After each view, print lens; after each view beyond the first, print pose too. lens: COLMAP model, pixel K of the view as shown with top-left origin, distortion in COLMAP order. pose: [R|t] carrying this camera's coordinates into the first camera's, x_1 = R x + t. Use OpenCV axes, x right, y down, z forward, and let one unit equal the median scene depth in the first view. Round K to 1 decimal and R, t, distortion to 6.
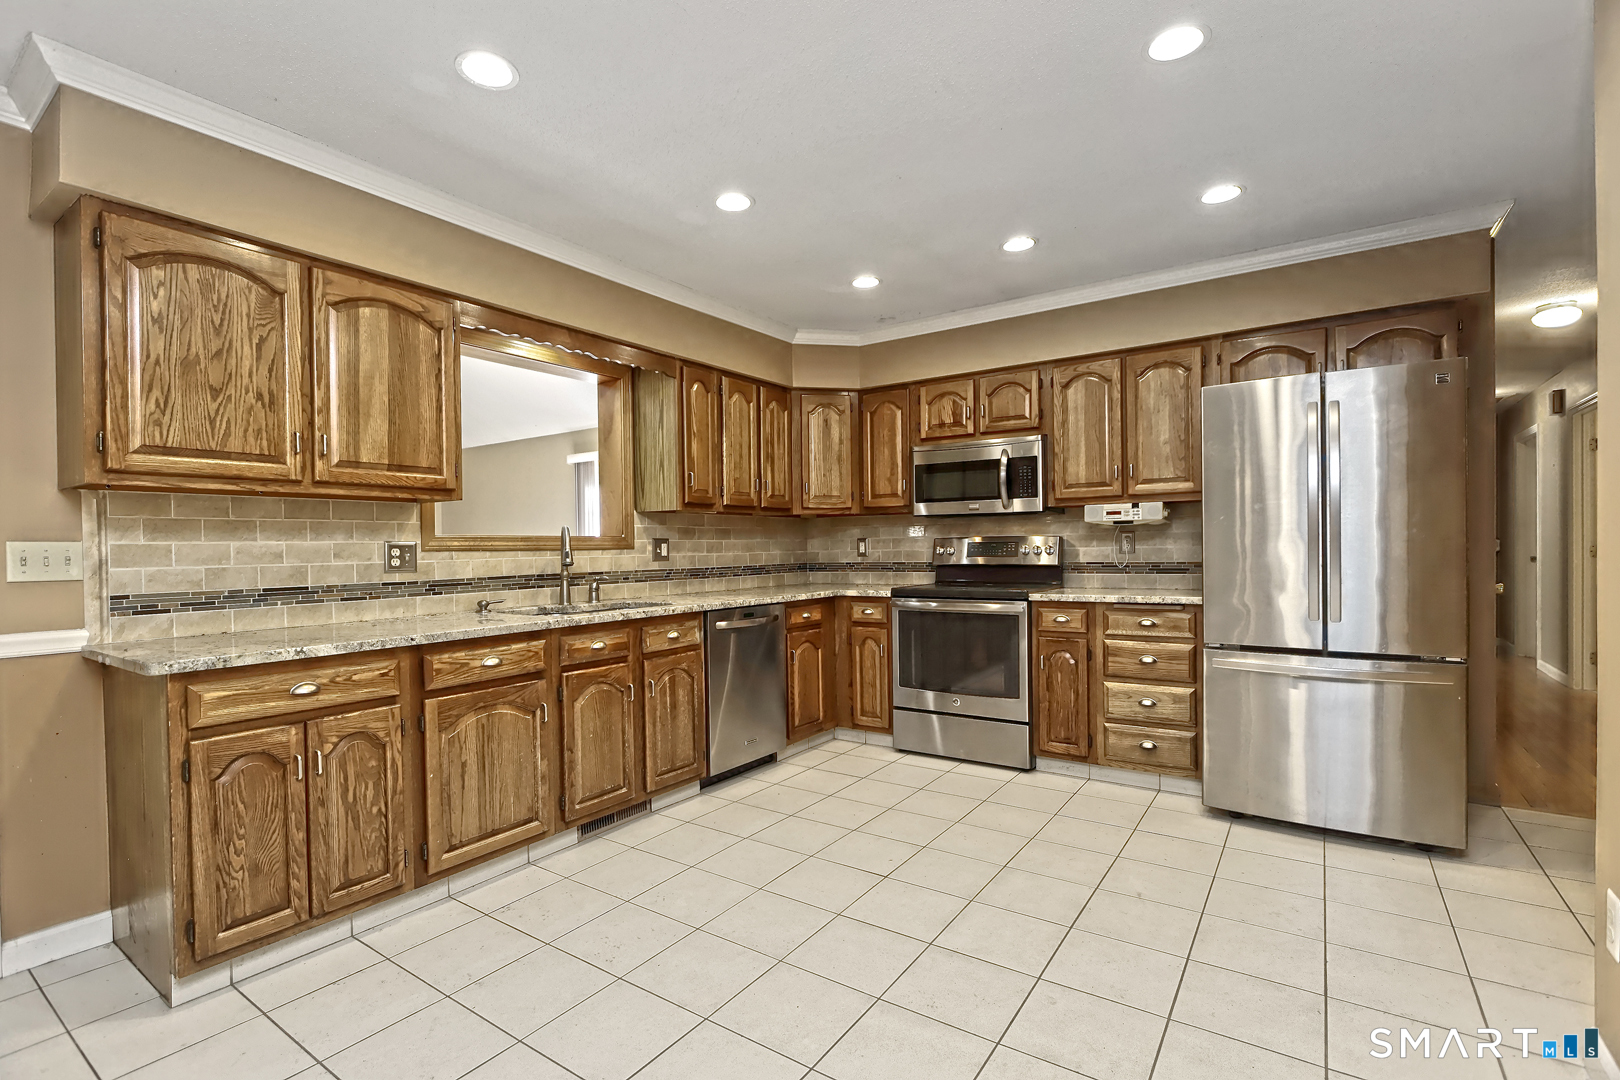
lens RADIAL K [[746.4, 0, 834.9], [0, 746.4, 567.3], [0, 0, 1]] dist [-0.007151, -0.000784]
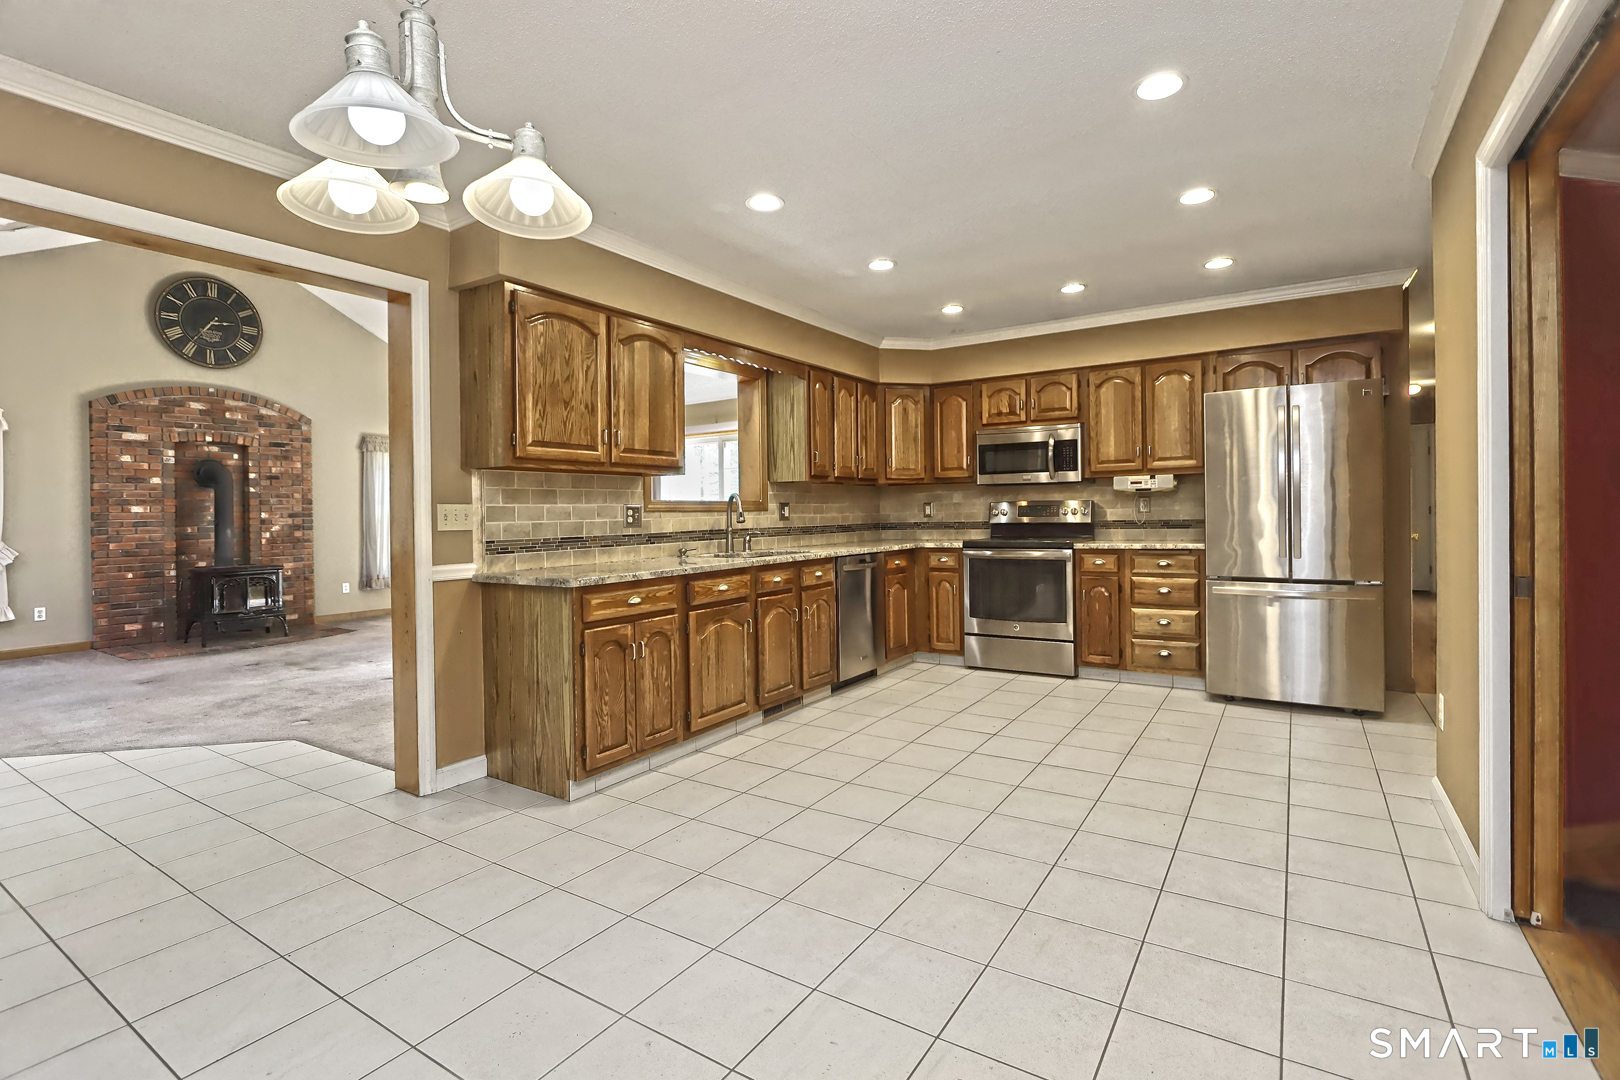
lens RADIAL K [[746.4, 0, 845.8], [0, 746.4, 533.6], [0, 0, 1]] dist [-0.007151, -0.000784]
pose [[0.999362, -0.003539, 0.035532, -0.232102], [0.003538, 0.999994, 0.000102, 0.019204], [-0.035532, 0.000023, 0.999369, -0.376201]]
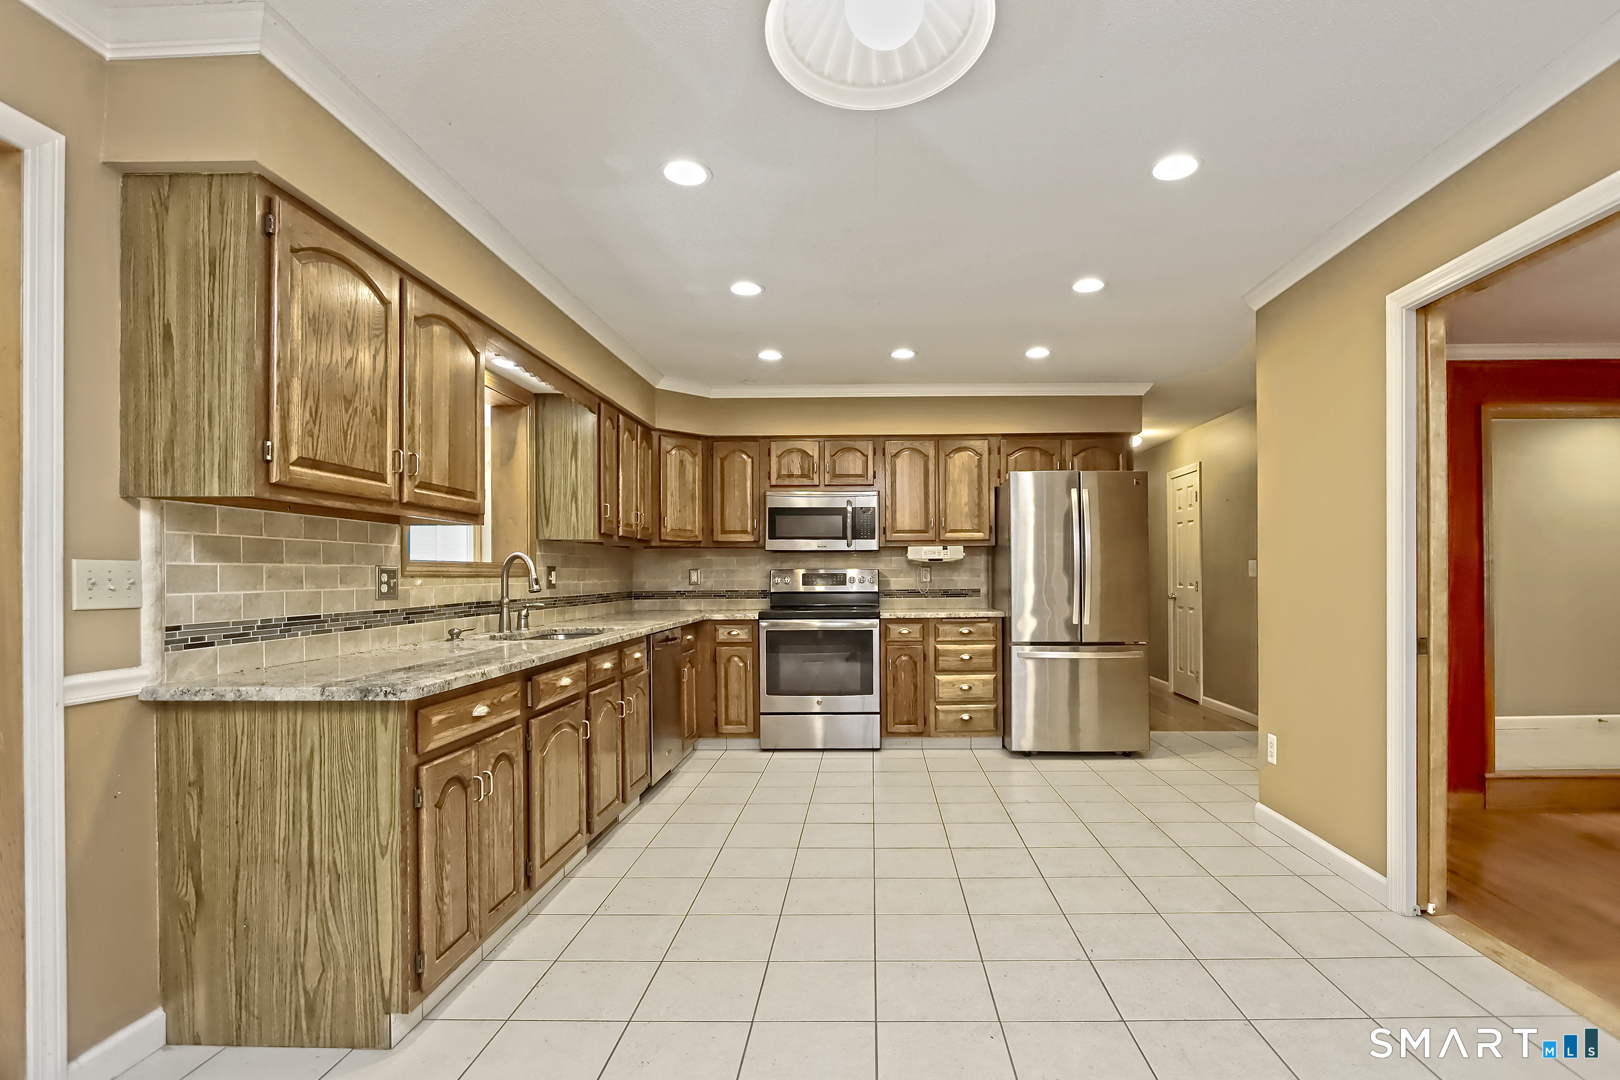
lens RADIAL K [[746.4, 0, 870.3], [0, 746.4, 588.2], [0, 0, 1]] dist [-0.007151, -0.000784]
pose [[0.833969, -0.000708, 0.551811, -0.574010], [0.008690, 0.999892, -0.011850, 0.008929], [-0.551743, 0.014677, 0.833885, -0.098281]]
